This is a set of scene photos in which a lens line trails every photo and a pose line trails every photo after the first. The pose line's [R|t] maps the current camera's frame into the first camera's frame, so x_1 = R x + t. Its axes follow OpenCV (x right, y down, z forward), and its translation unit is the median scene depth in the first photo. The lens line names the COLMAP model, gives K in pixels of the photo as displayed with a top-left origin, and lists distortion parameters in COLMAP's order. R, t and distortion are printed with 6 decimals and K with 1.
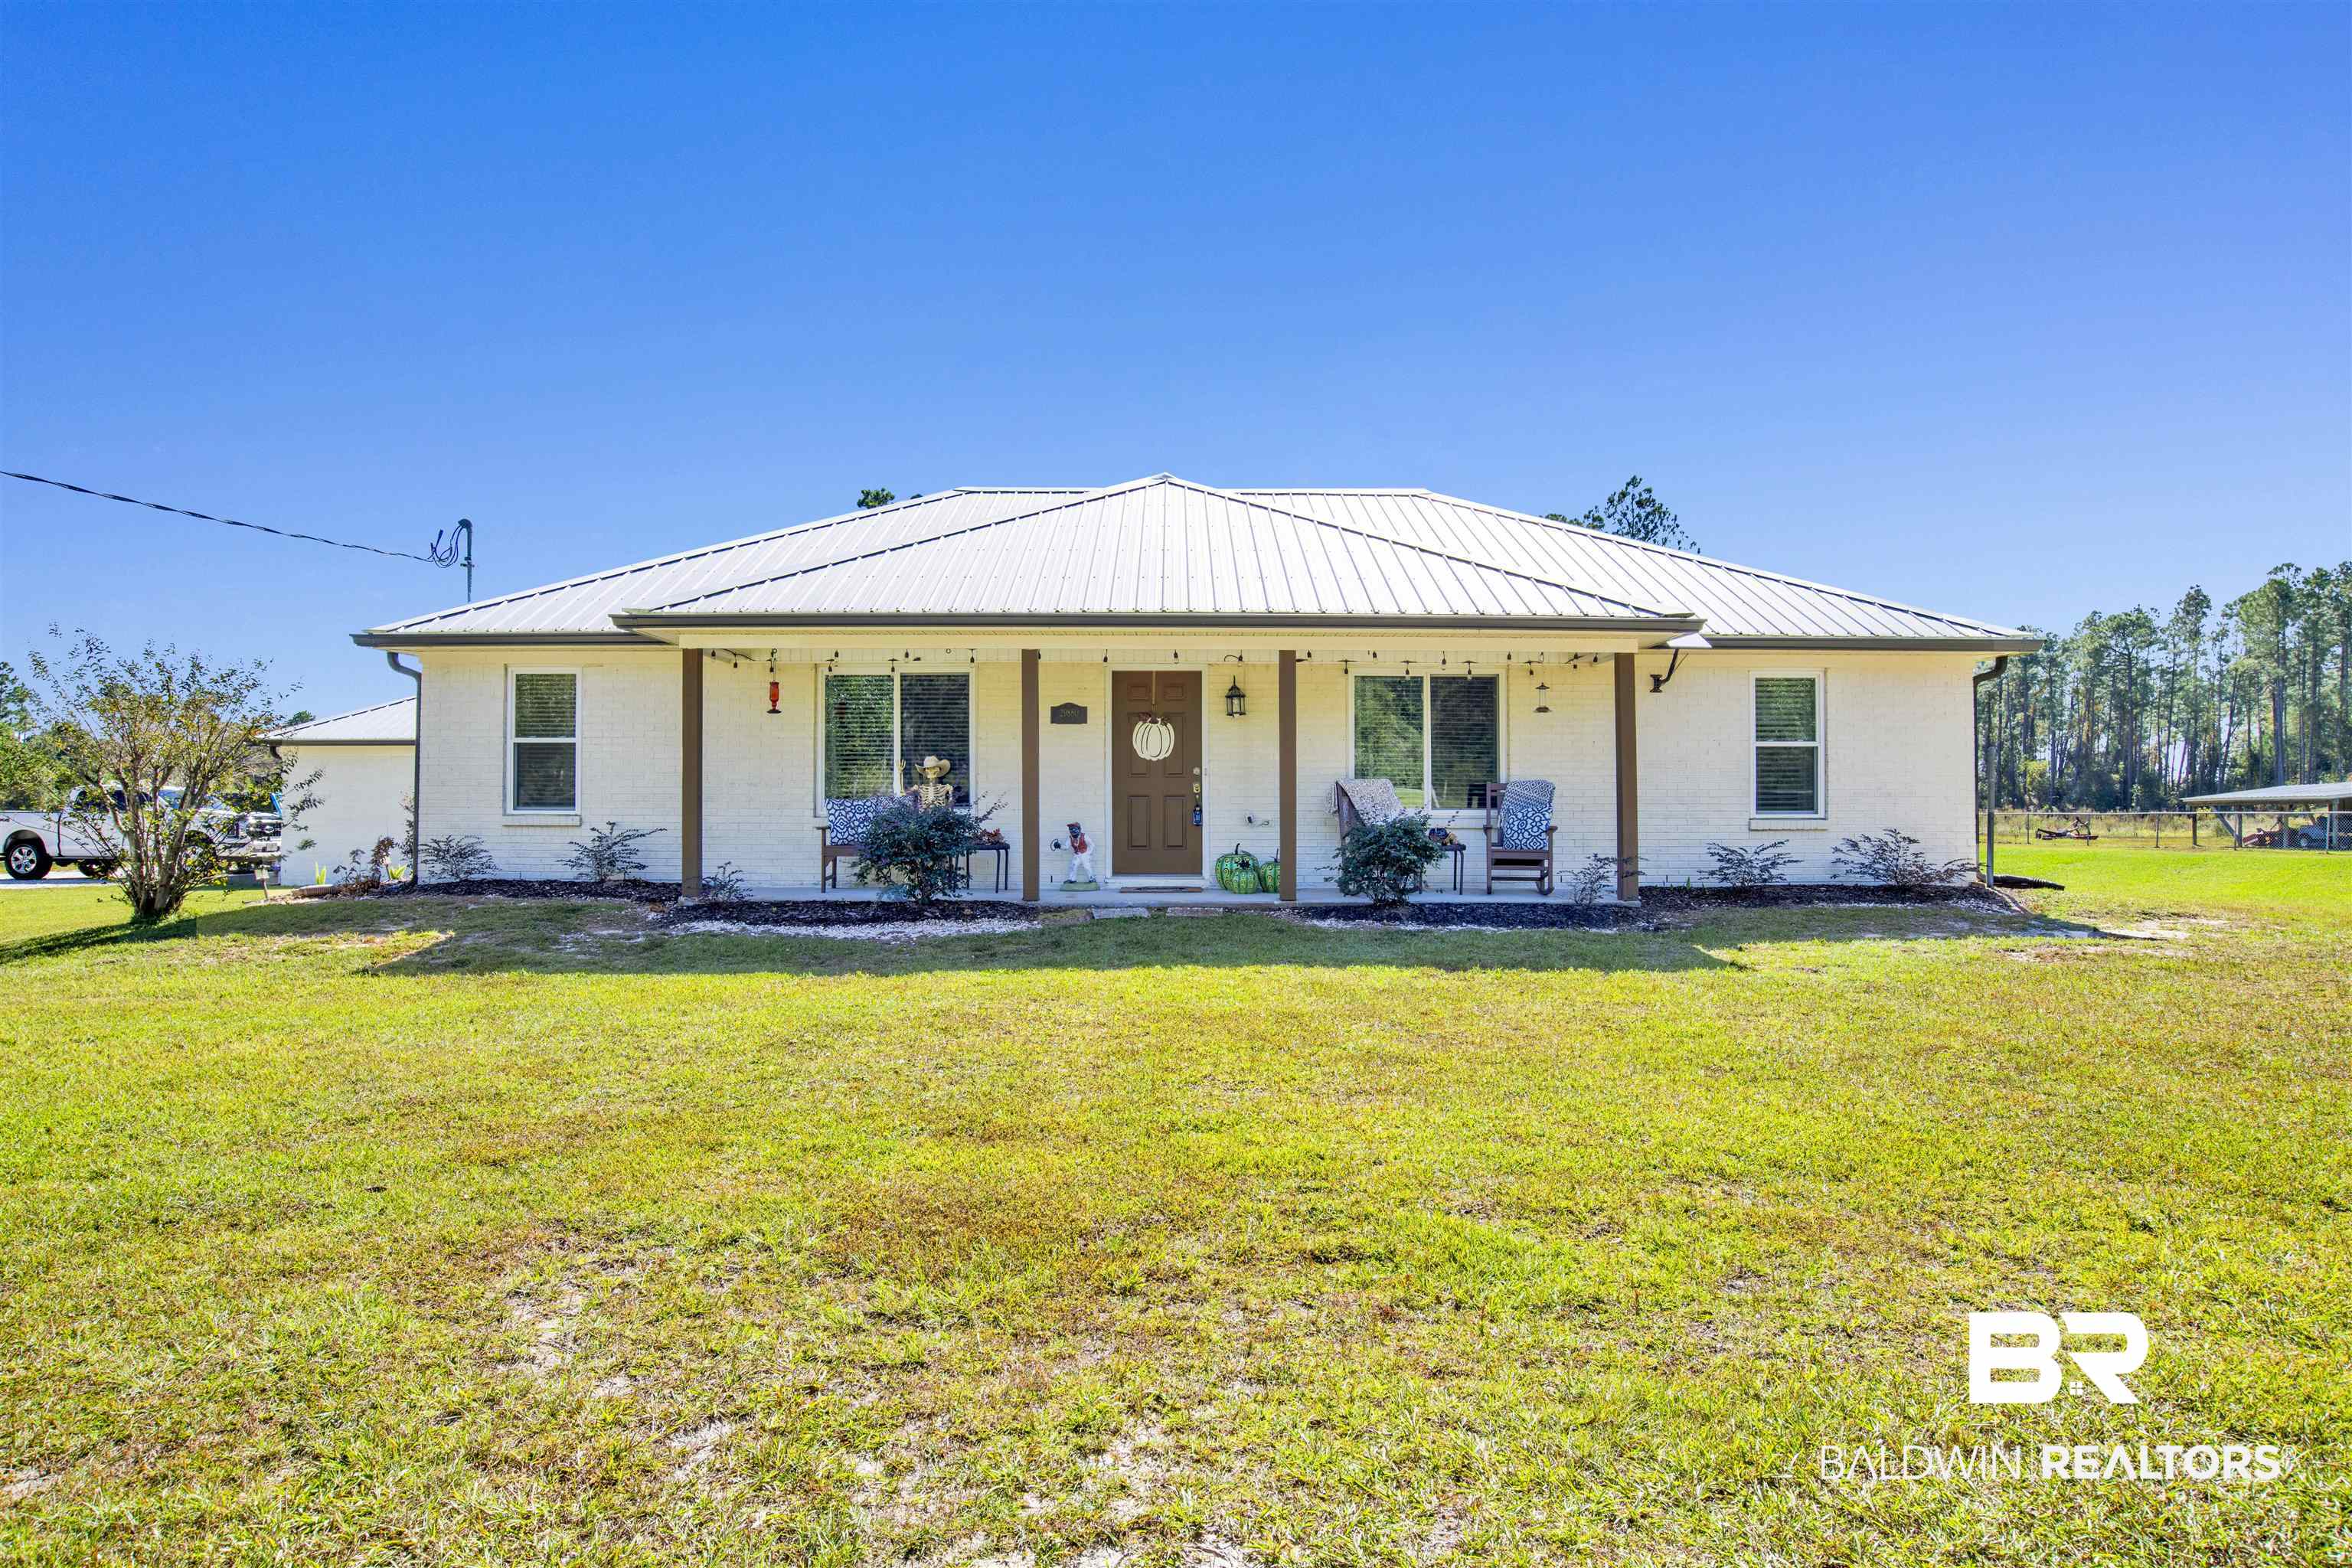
lens RADIAL K [[1338.3, 0, 1175.1], [0, 1338.3, 759.9], [0, 0, 1]] dist [-0.012564, 0.000180]
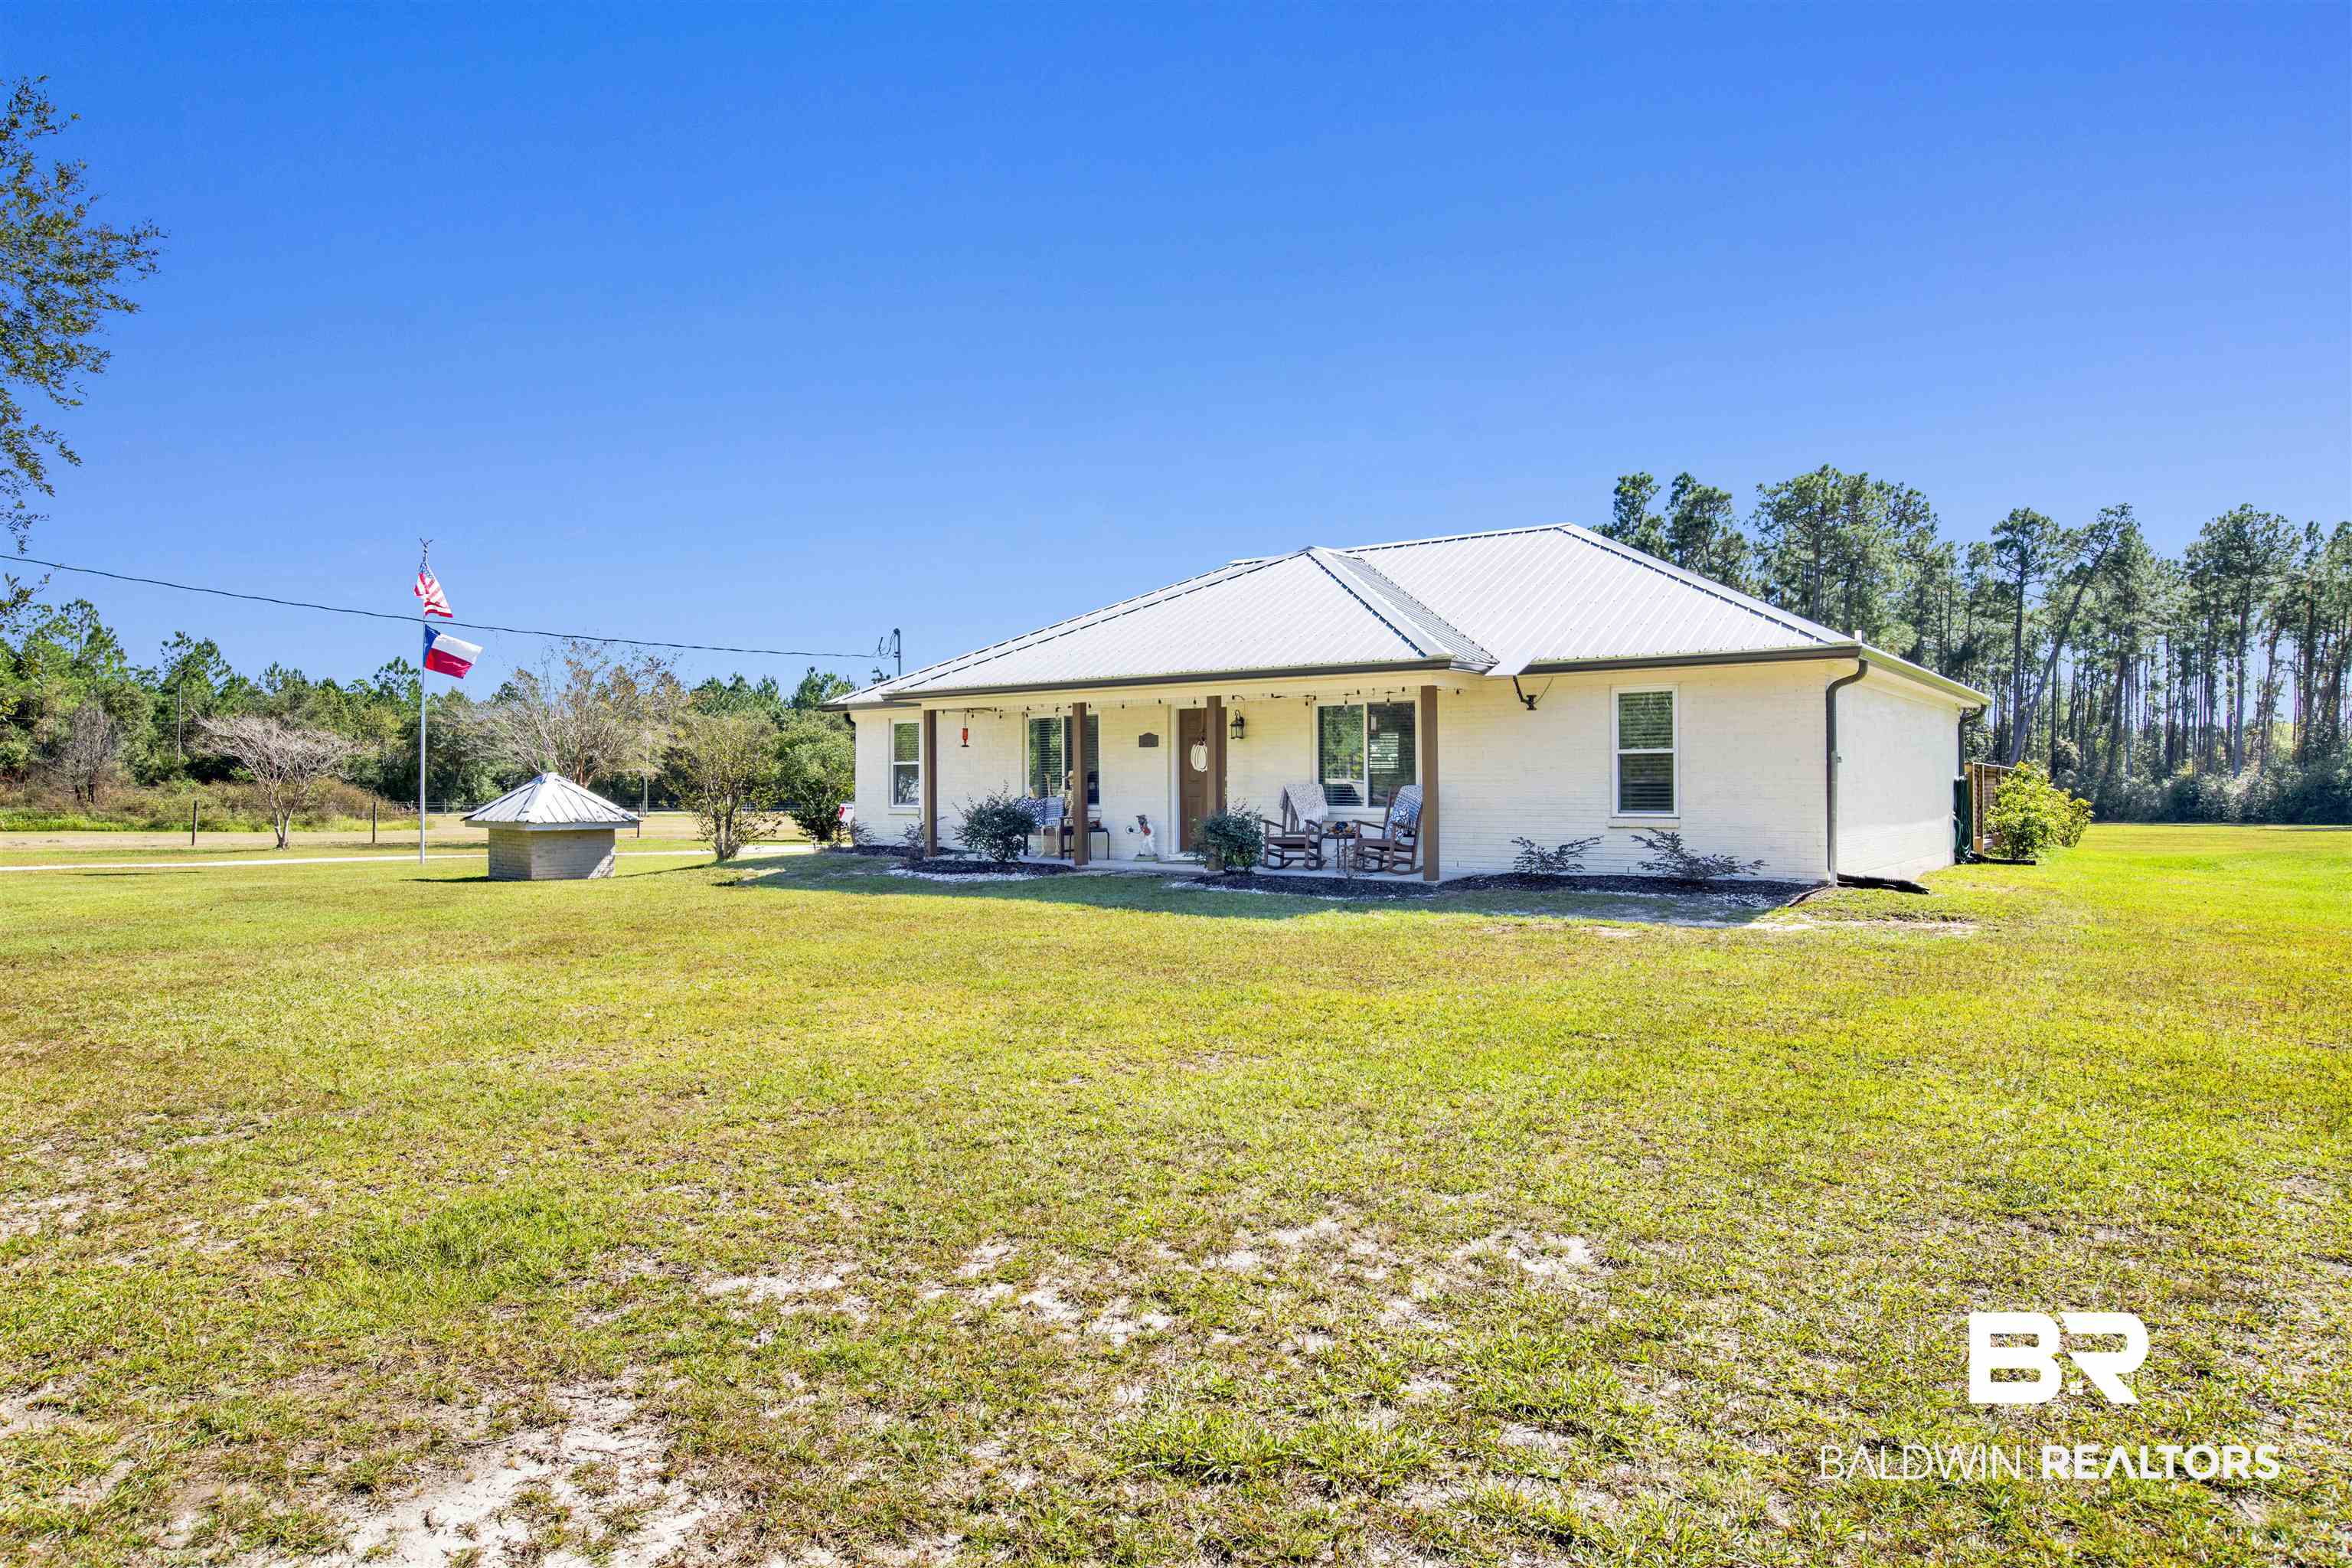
lens RADIAL K [[1390.0, 0, 1176.0], [0, 1390.0, 784.0], [0, 0, 1]] dist [-0.000845, -0.000174]
pose [[0.796964, -0.004976, -0.604006, 0.857988], [0.022055, 0.999539, 0.020866, -0.017600], [0.603624, -0.029951, 0.796706, -0.188855]]
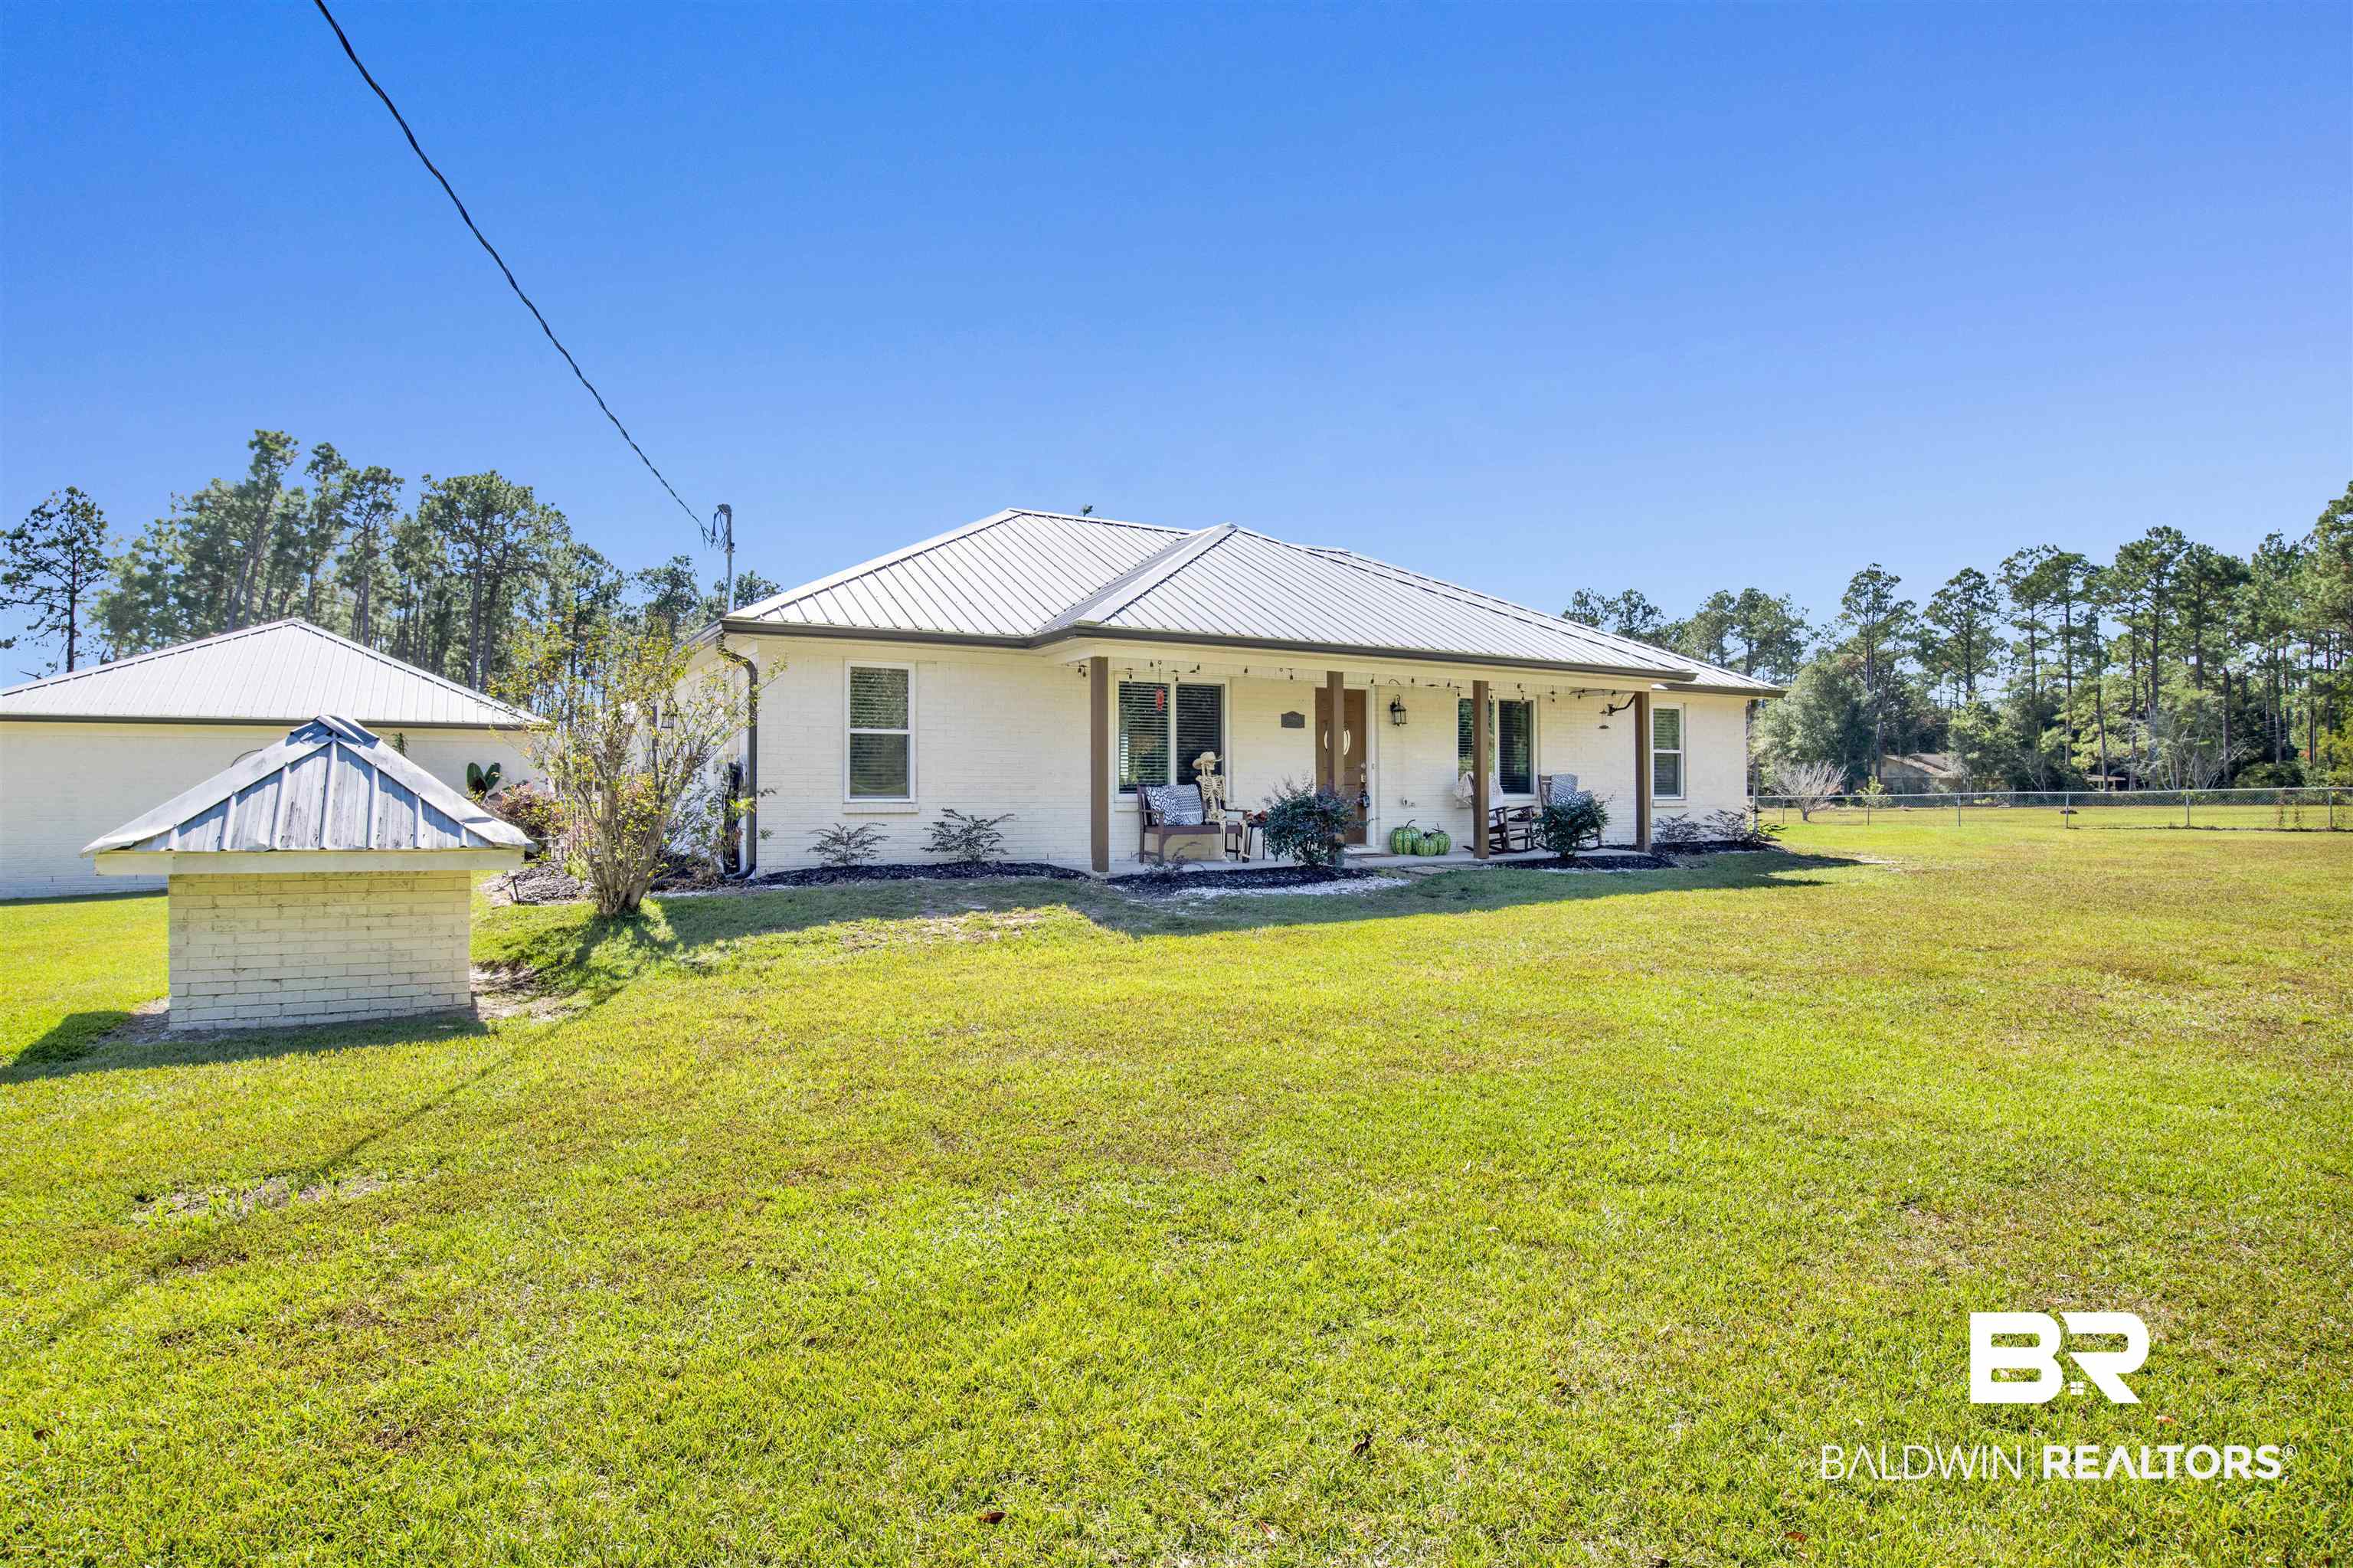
lens RADIAL K [[1238.0, 0, 1206.7], [0, 1238.0, 793.0], [0, 0, 1]] dist [-0.054644, 0.001809]
pose [[0.847148, -0.005682, 0.531326, -0.776716], [-0.014059, 0.999353, 0.033102, -0.002316], [-0.531171, -0.035512, 0.846520, 0.041641]]
